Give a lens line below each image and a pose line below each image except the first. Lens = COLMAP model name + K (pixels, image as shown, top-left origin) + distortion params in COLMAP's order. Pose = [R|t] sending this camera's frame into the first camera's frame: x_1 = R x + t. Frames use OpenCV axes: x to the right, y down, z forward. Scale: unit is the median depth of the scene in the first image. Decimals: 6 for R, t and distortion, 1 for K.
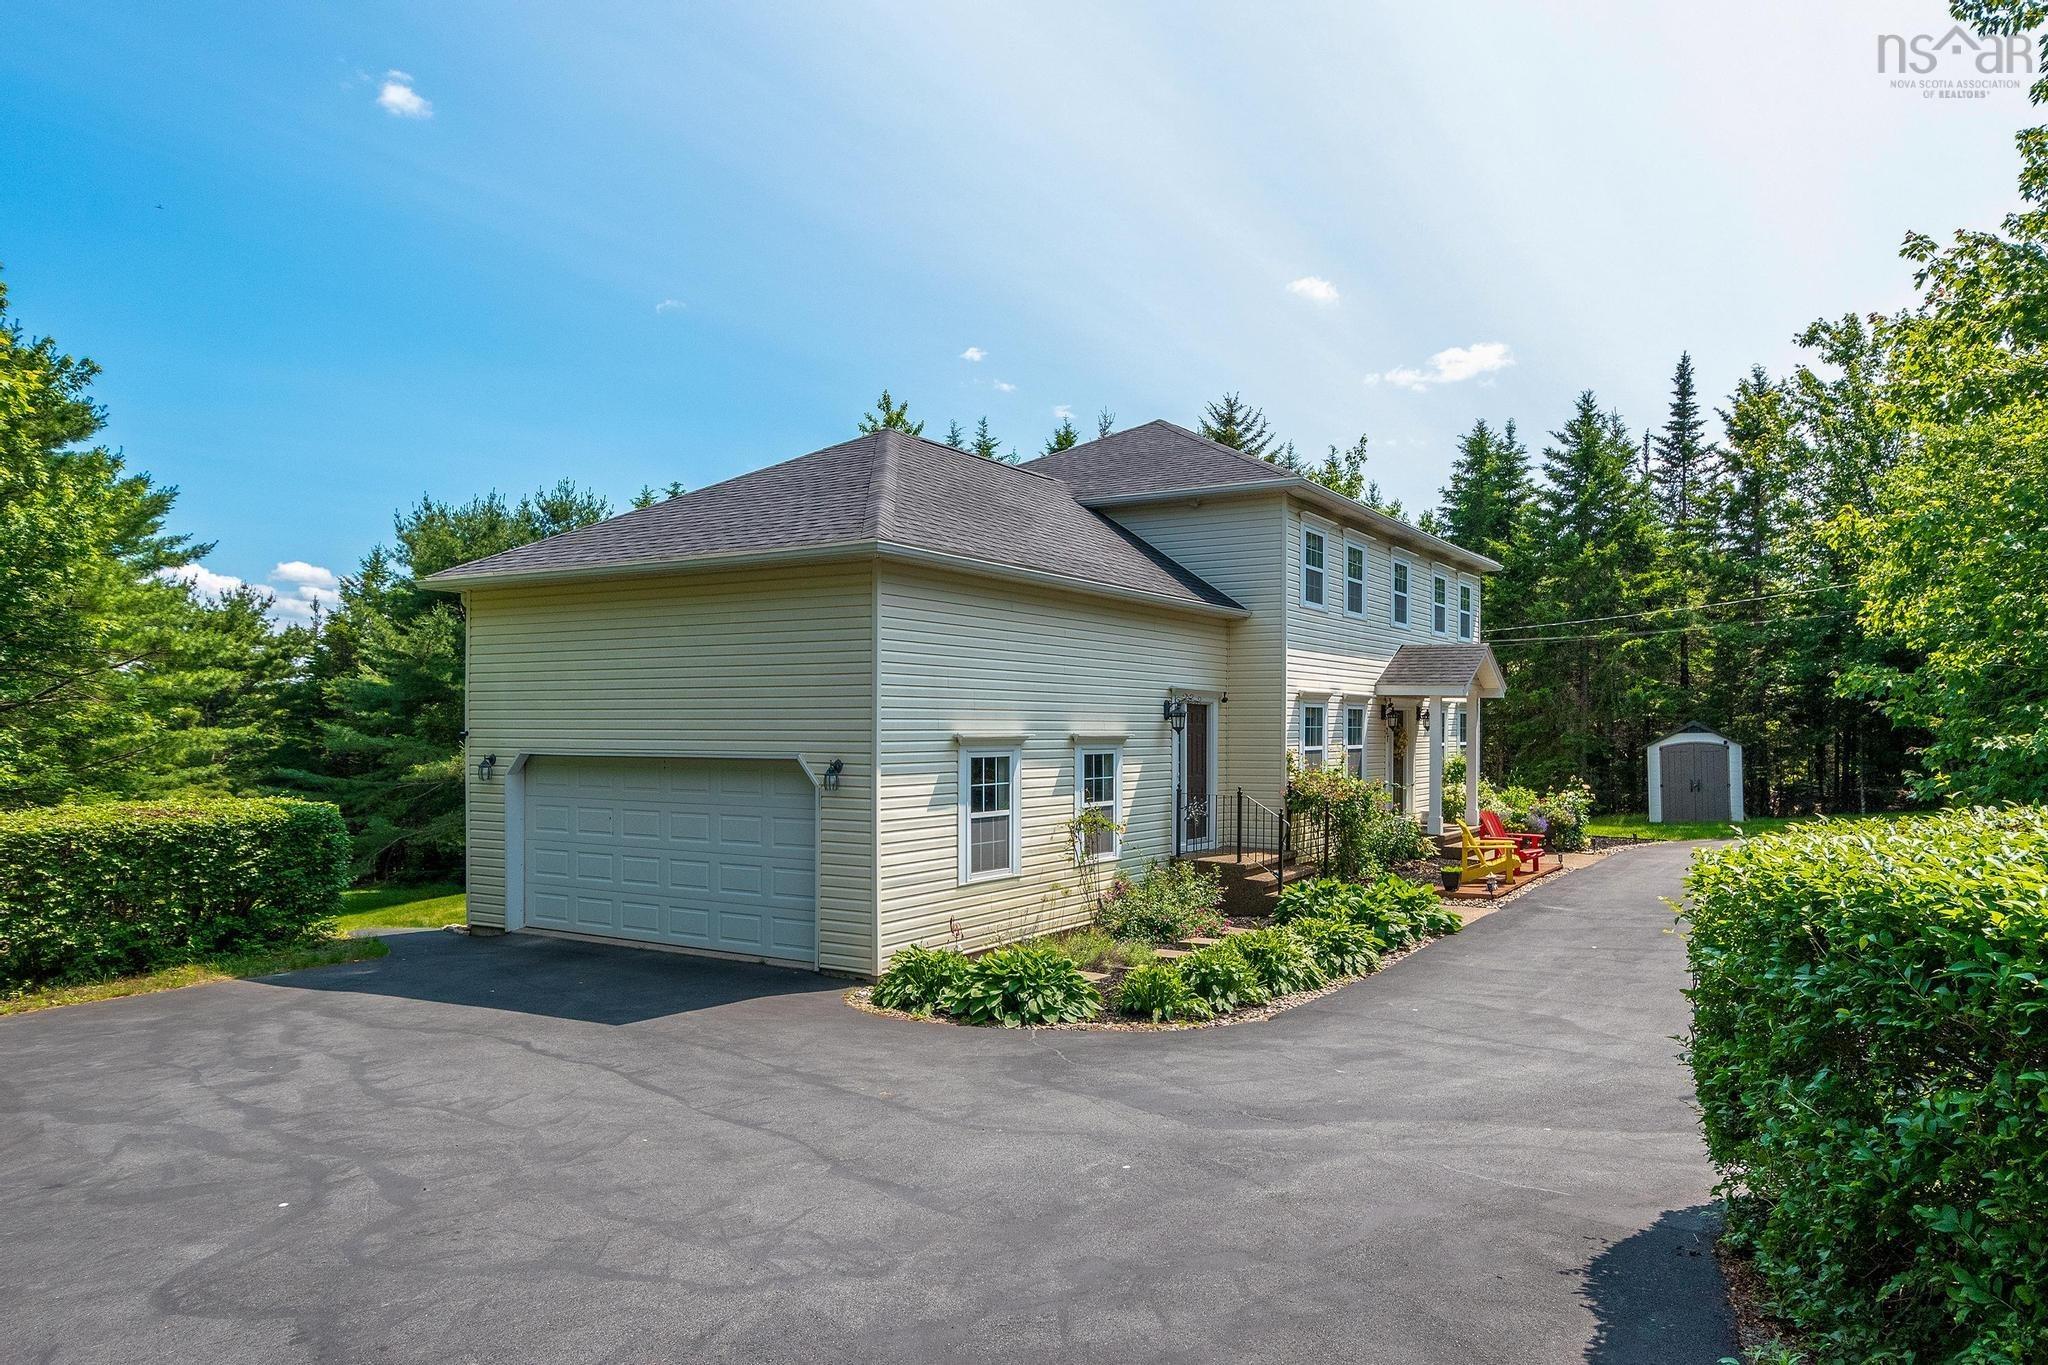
lens RADIAL K [[1378.6, 0, 1024.8], [0, 1378.6, 757.4], [0, 0, 1]] dist [-0.001017, -0.036390]
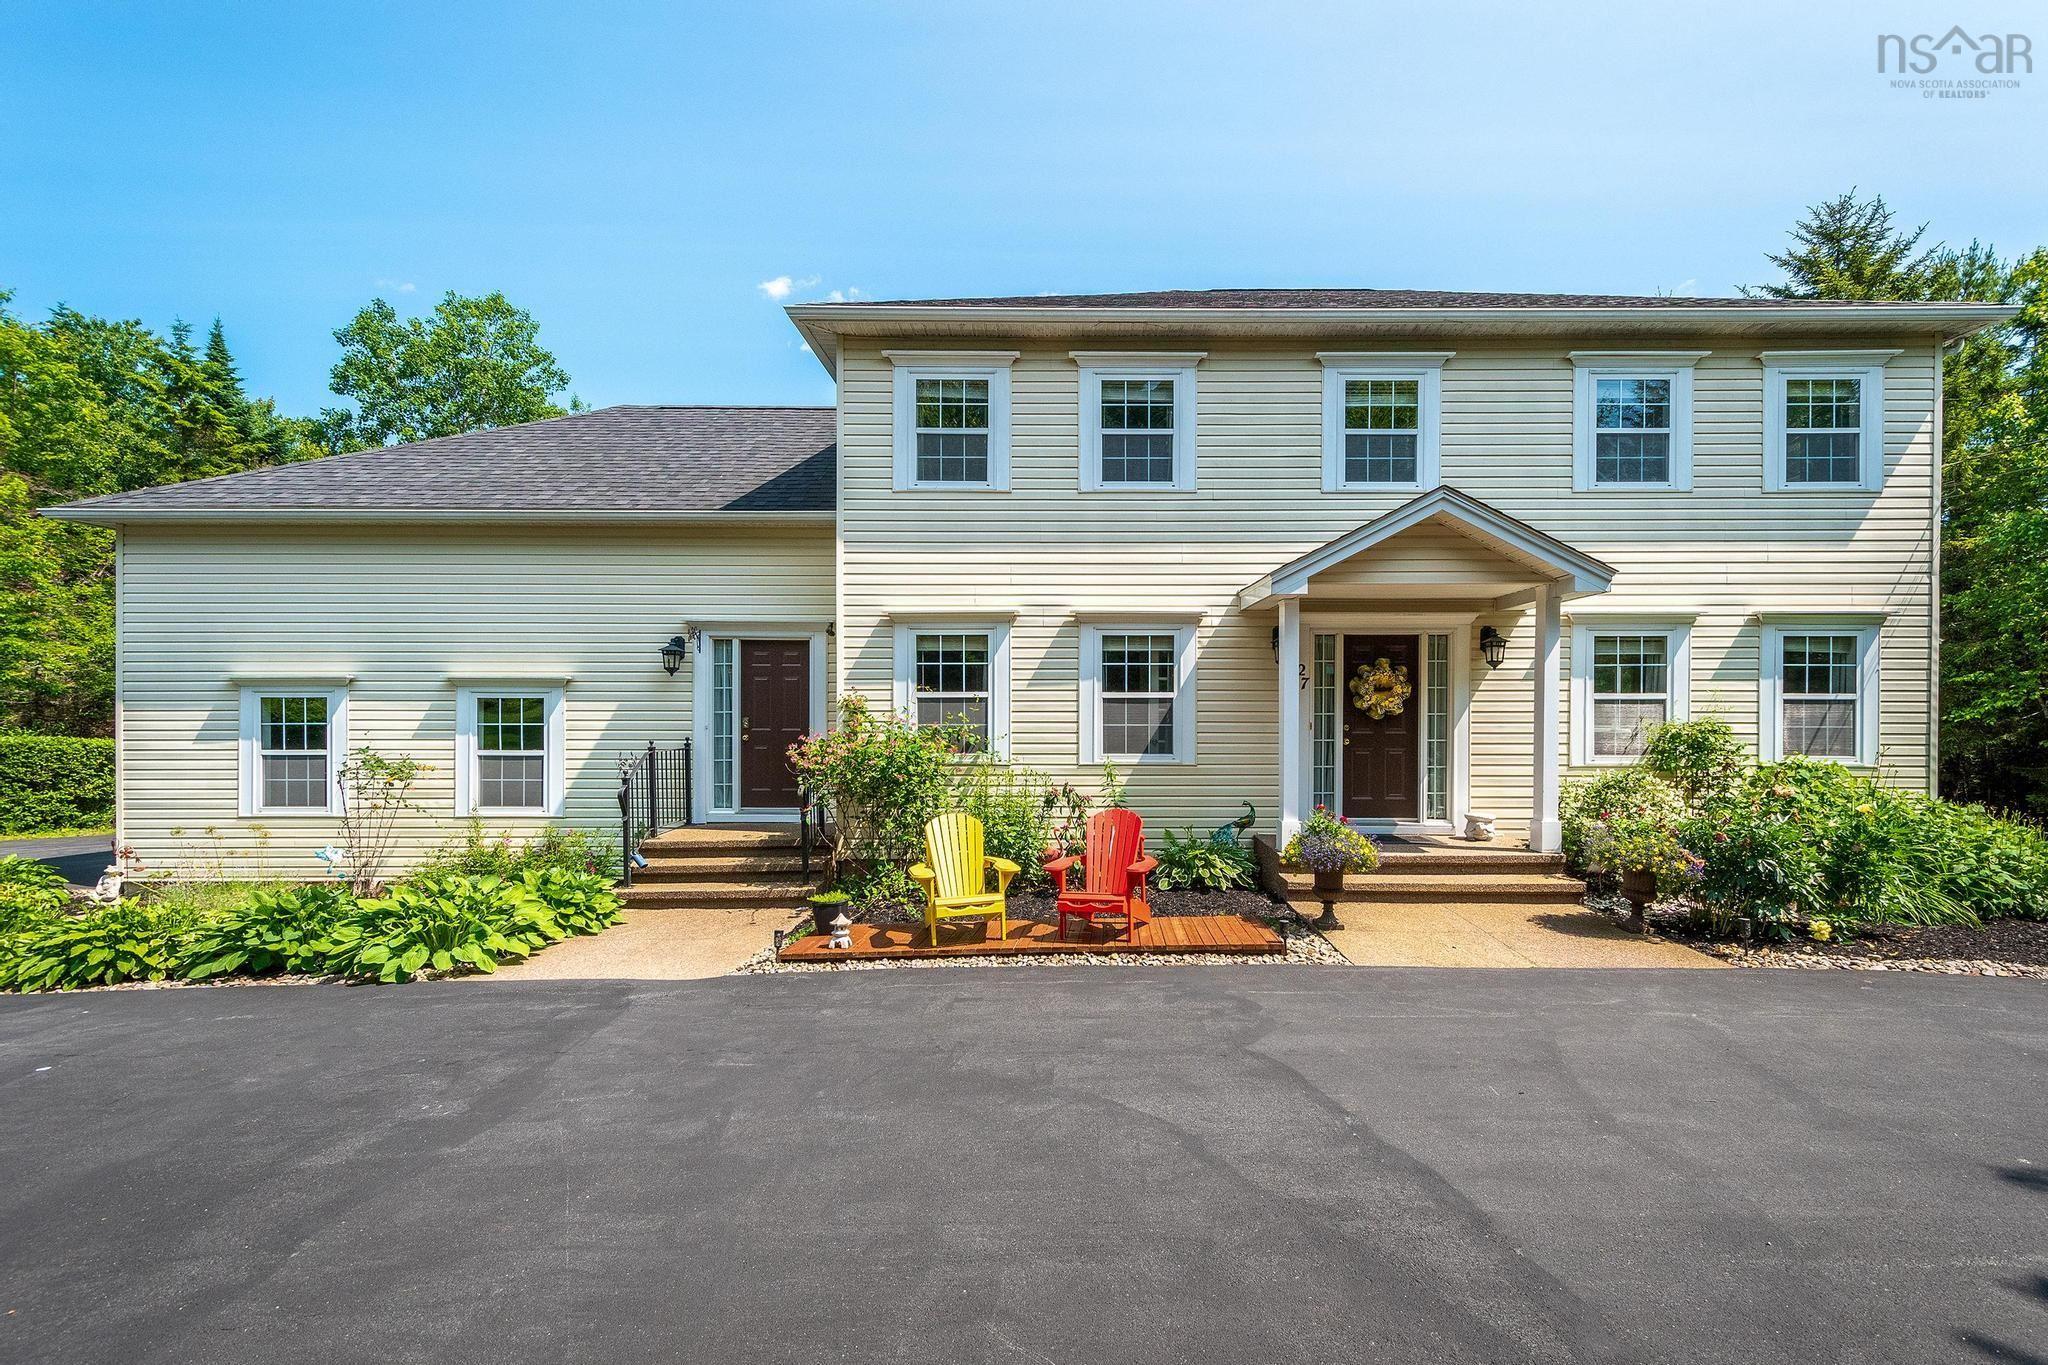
lens RADIAL K [[909.4, 0, 1035.0], [0, 909.4, 672.4], [0, 0, 1]] dist [0.002977, 0.000356]
pose [[0.509233, 0.003878, -0.860620, 0.619399], [-0.015012, 0.999878, -0.004378, -0.018027], [0.860498, 0.015149, 0.509228, 0.819637]]
